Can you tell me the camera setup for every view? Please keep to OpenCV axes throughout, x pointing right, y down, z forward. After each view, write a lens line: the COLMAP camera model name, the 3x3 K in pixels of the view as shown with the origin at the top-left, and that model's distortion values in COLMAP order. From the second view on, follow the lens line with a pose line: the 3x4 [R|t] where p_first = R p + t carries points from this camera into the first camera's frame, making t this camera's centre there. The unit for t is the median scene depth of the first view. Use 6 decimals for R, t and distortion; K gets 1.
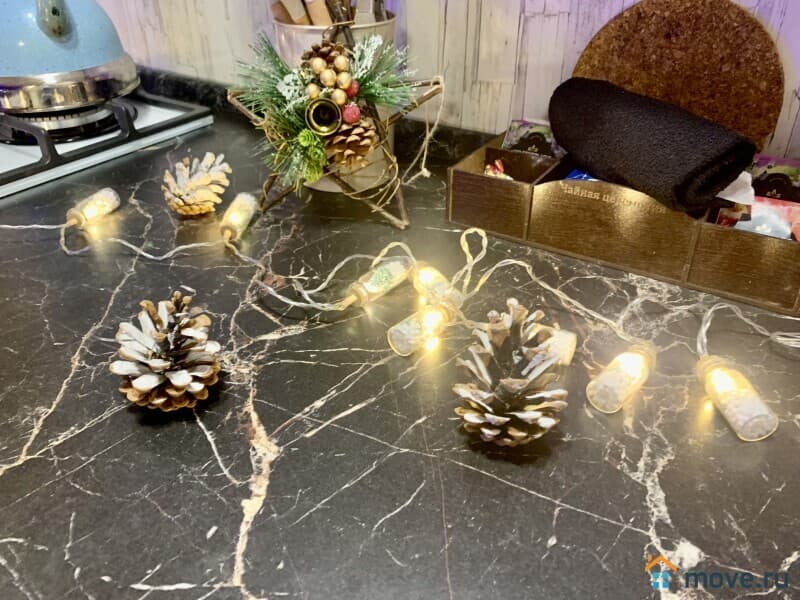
lens RADIAL K [[633.3, 0, 379.1], [0, 633.3, 300.8], [0, 0, 1]] dist [0.011869, 0.001280]
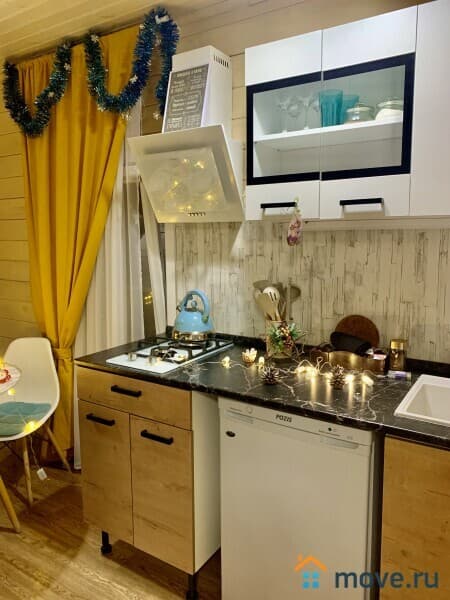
lens RADIAL K [[475.0, 0, 225.0], [0, 475.0, 300.0], [0, 0, 1]] dist [0.011869, 0.001280]
pose [[0.999042, 0.001221, 0.043749, -0.664653], [0.017151, 0.908738, -0.417015, 0.898015], [-0.040265, 0.417366, 0.907846, -2.274256]]
